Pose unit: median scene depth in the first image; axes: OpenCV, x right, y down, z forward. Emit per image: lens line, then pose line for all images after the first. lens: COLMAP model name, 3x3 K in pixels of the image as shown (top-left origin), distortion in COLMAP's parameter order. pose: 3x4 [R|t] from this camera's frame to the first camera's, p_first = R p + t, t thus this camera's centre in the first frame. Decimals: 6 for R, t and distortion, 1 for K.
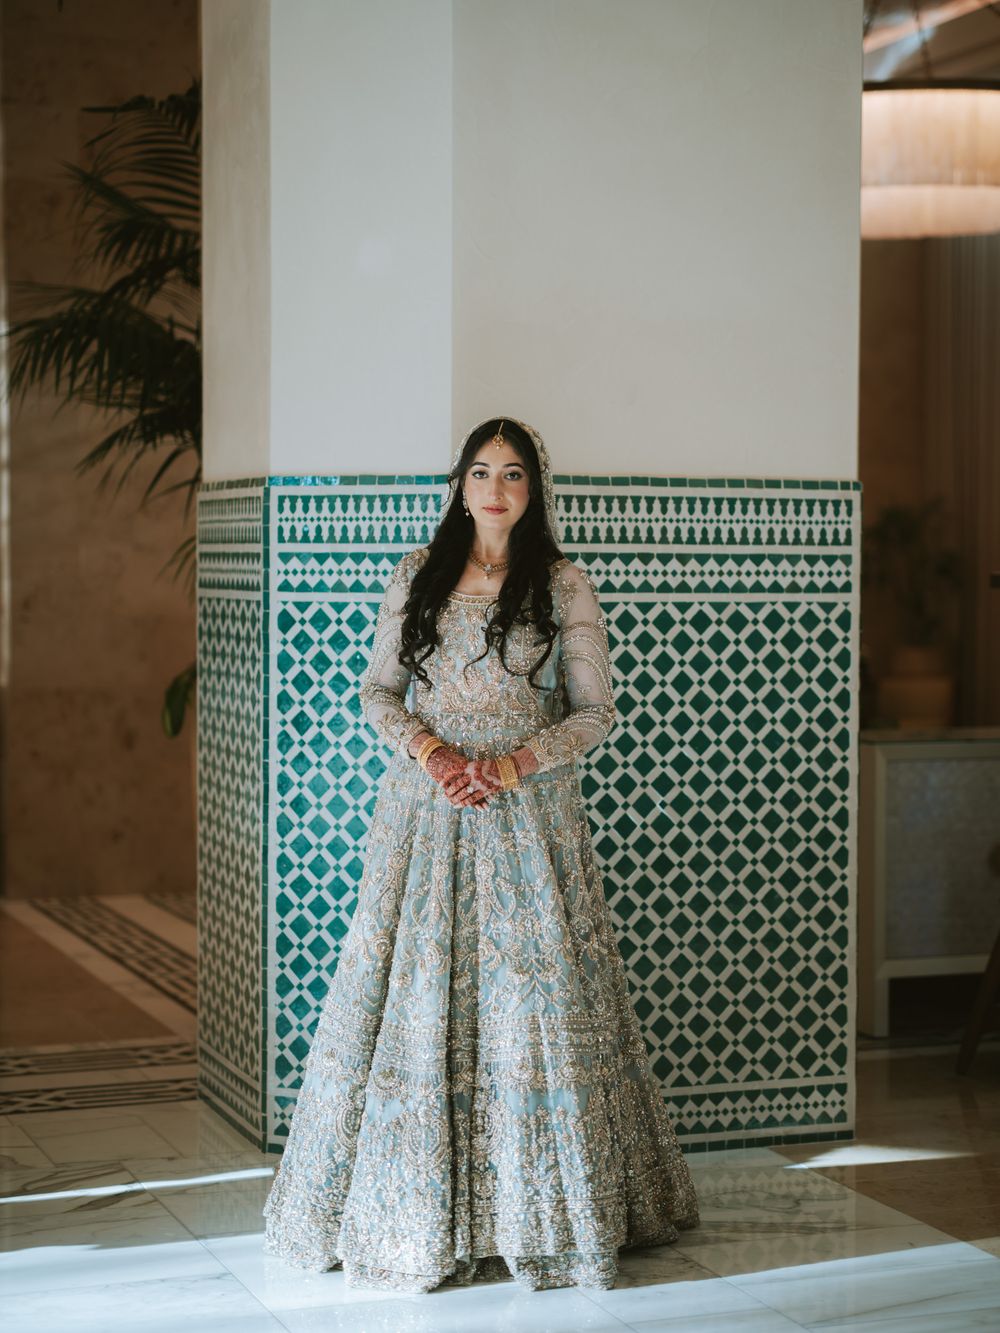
lens RADIAL K [[2485.9, 0, 500.0], [0, 2485.9, 668.5], [0, 0, 1]] dist [-0.151634, 0.000000]
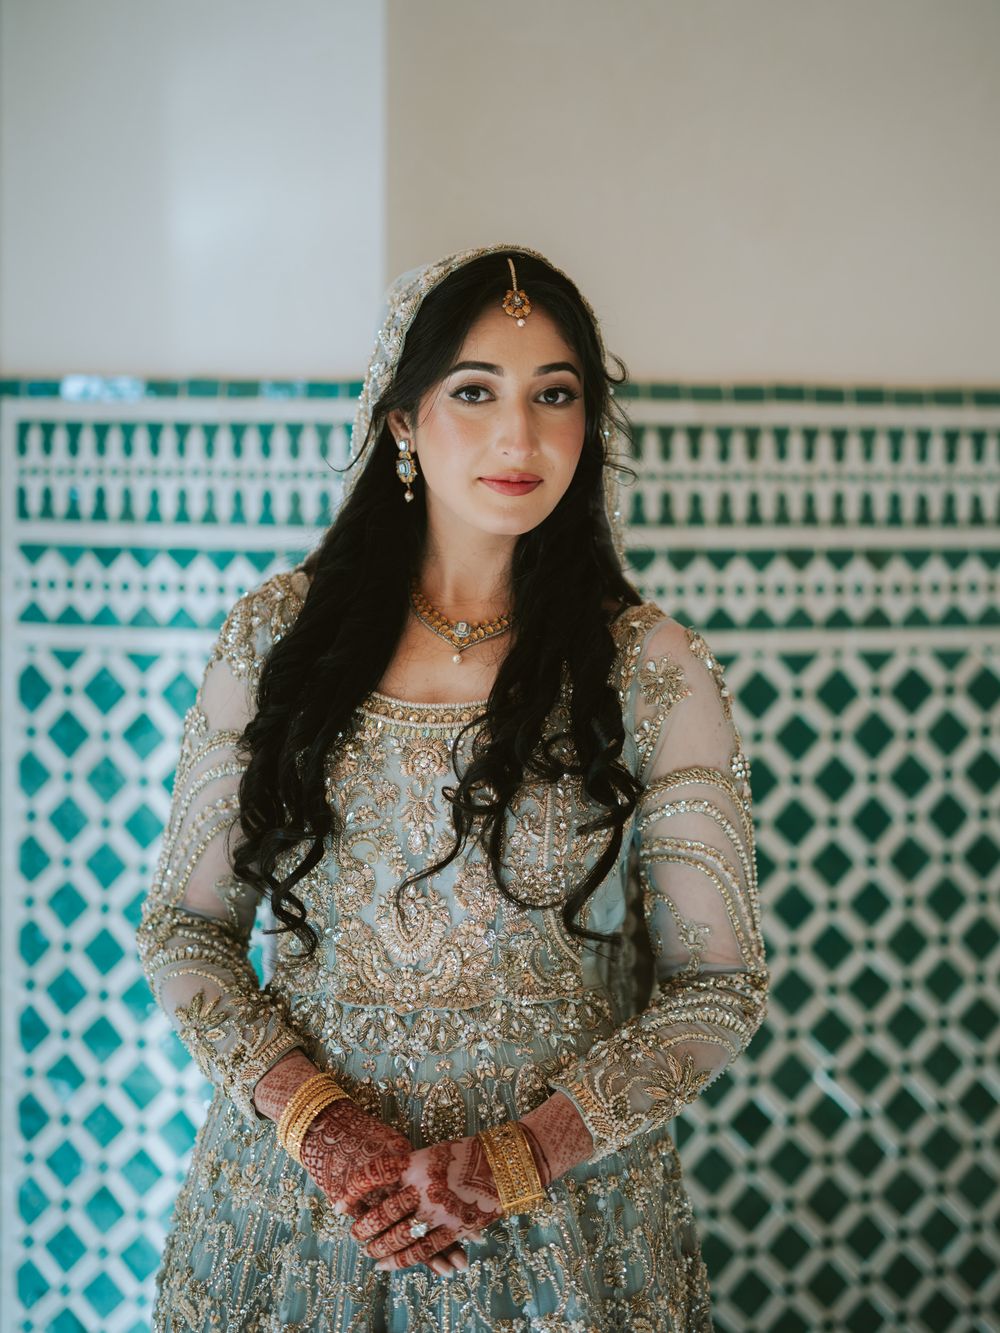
lens RADIAL K [[2485.9, 0, 568.5], [0, 2485.9, 642.4], [0, 0, 1]] dist [-0.151634, 0.000000]
pose [[0.999415, 0.001362, 0.034172, -0.000897], [-0.002963, 0.998899, 0.046828, -0.050751], [-0.034071, -0.046902, 0.998318, 0.538102]]
